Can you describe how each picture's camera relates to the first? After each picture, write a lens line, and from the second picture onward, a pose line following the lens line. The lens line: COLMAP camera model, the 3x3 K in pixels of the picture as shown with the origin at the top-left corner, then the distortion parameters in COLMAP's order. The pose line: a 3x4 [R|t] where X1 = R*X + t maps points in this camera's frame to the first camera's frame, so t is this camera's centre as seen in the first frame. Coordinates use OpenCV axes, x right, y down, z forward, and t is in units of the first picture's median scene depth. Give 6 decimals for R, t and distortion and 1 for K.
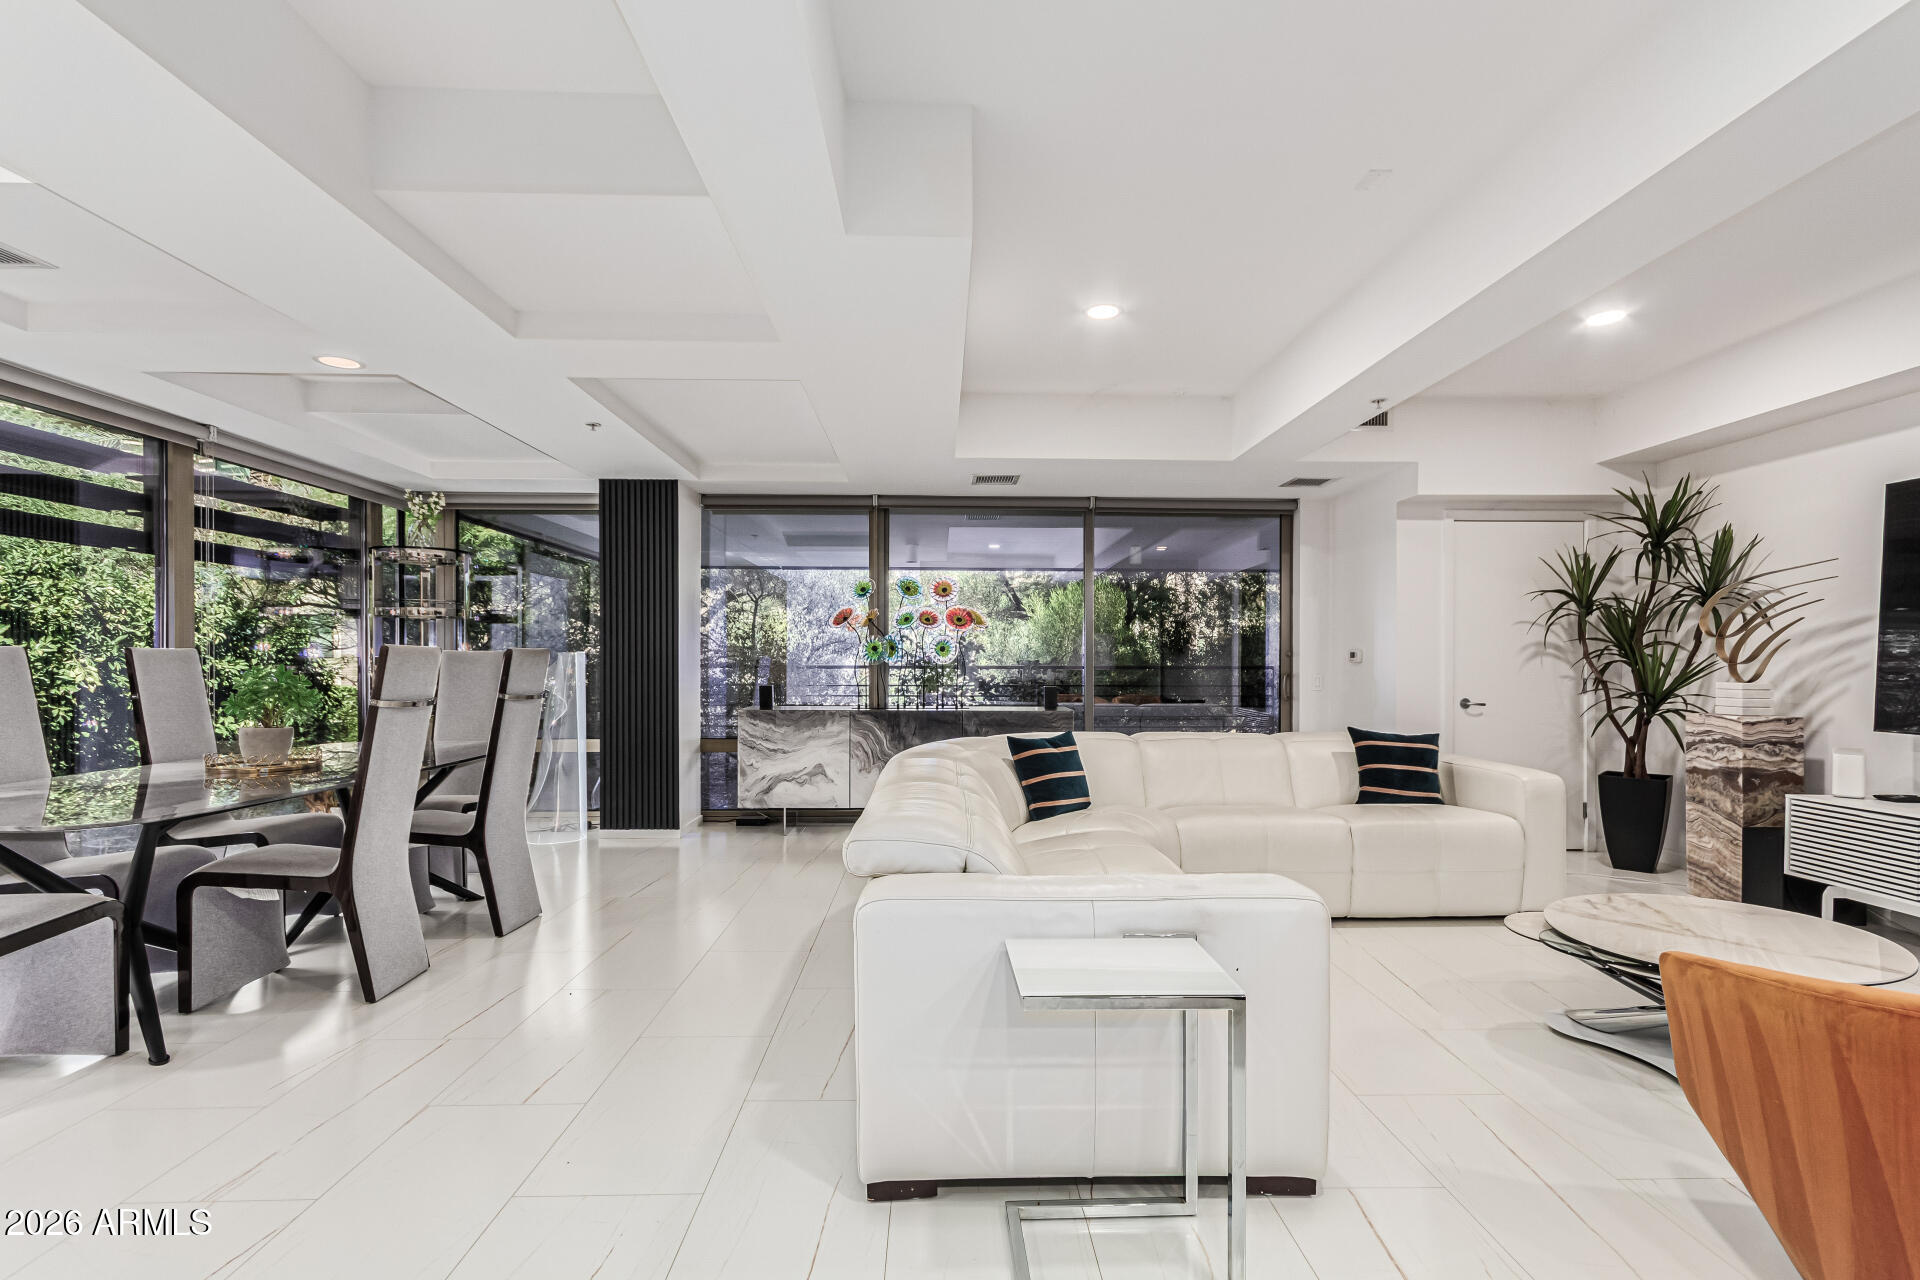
lens RADIAL K [[883.2, 0, 963.4], [0, 883.2, 648.9], [0, 0, 1]] dist [0.002747, -0.000500]
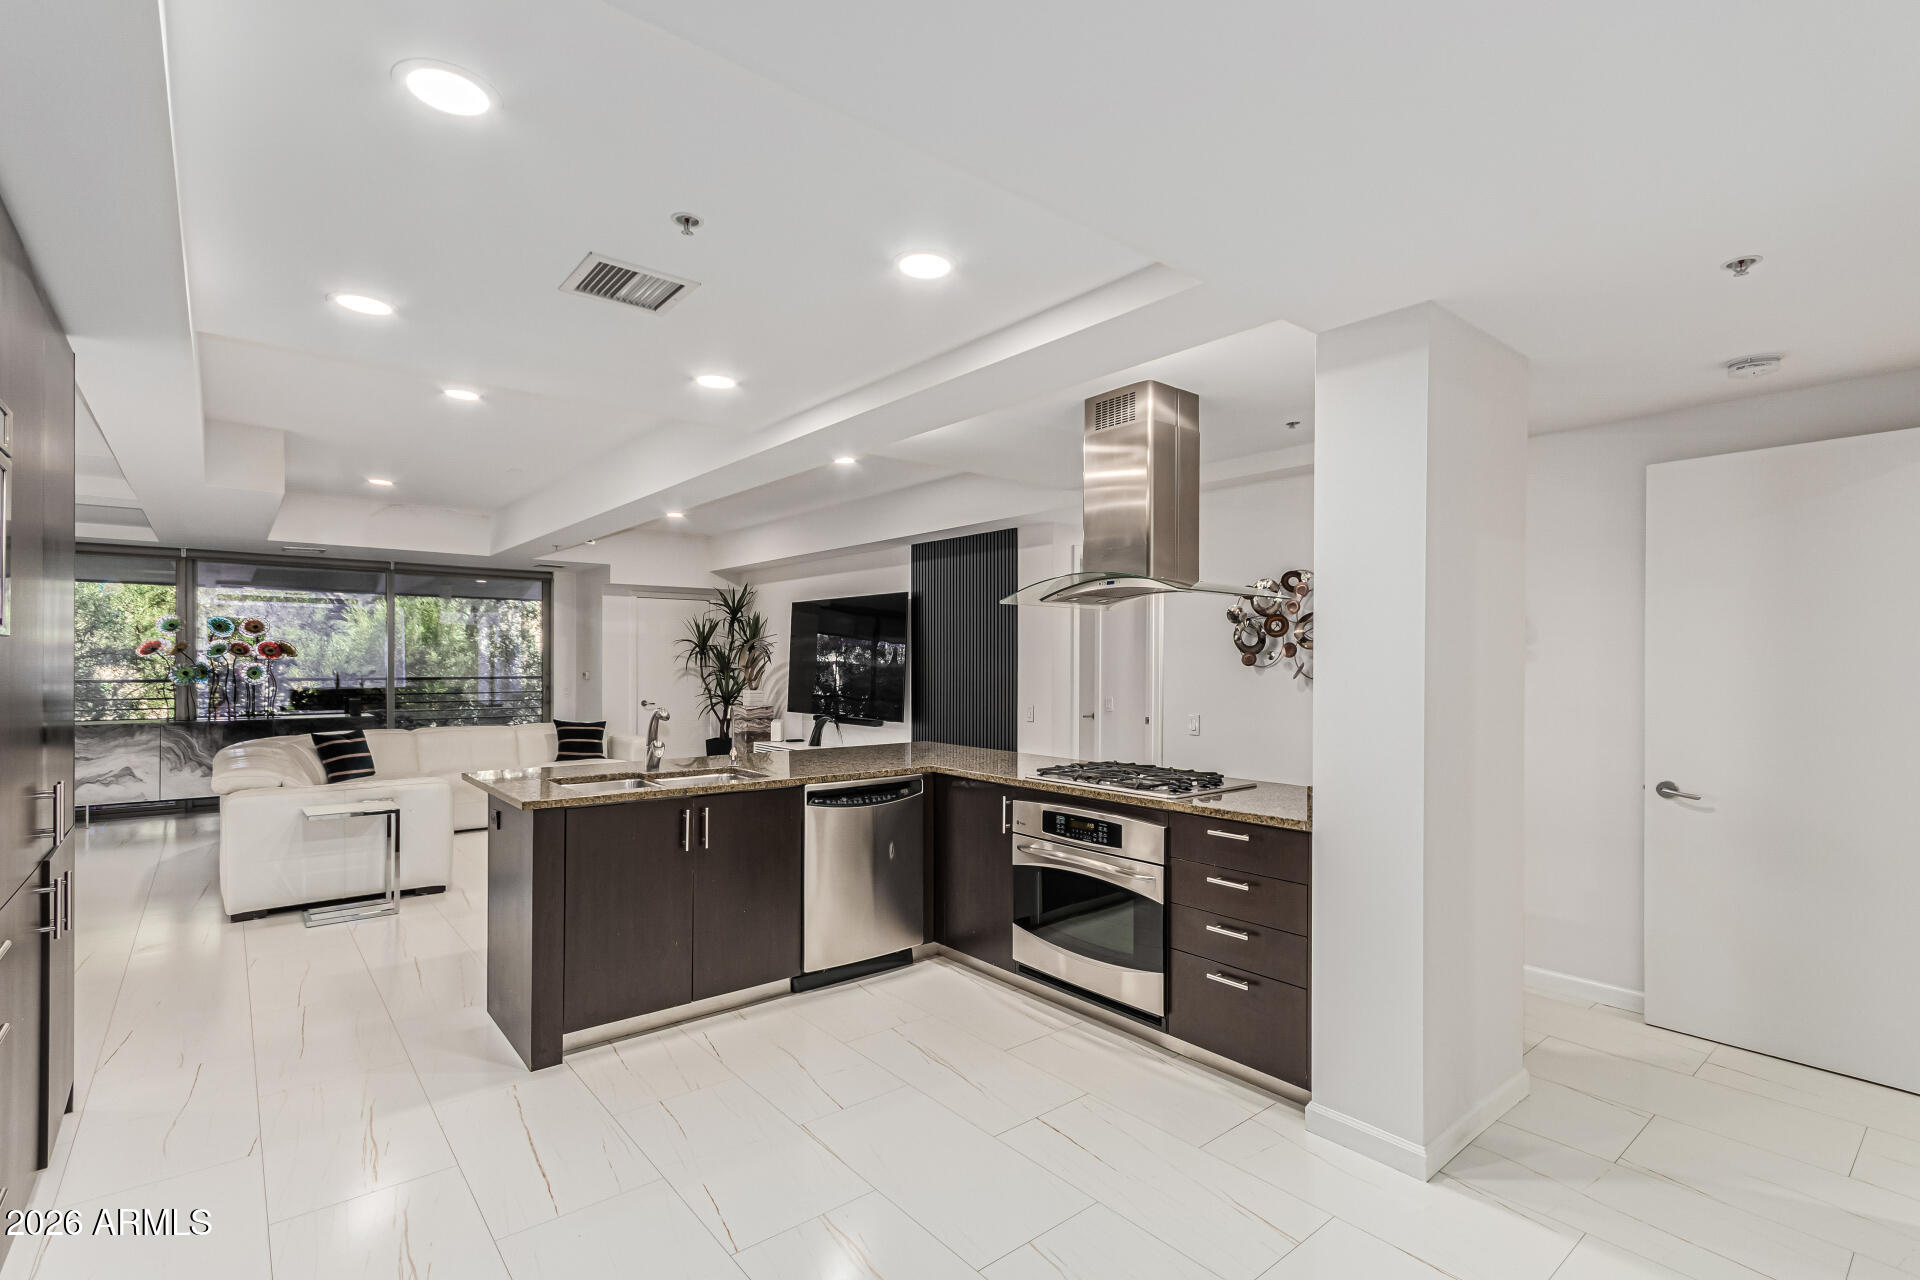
lens RADIAL K [[883.2, 0, 973.3], [0, 883.2, 660.9], [0, 0, 1]] dist [0.002747, -0.000500]
pose [[0.780839, -0.000016, 0.624732, -0.012783], [-0.011539, 0.999829, 0.014448, -0.057124], [-0.624625, -0.018491, 0.780706, -0.801973]]
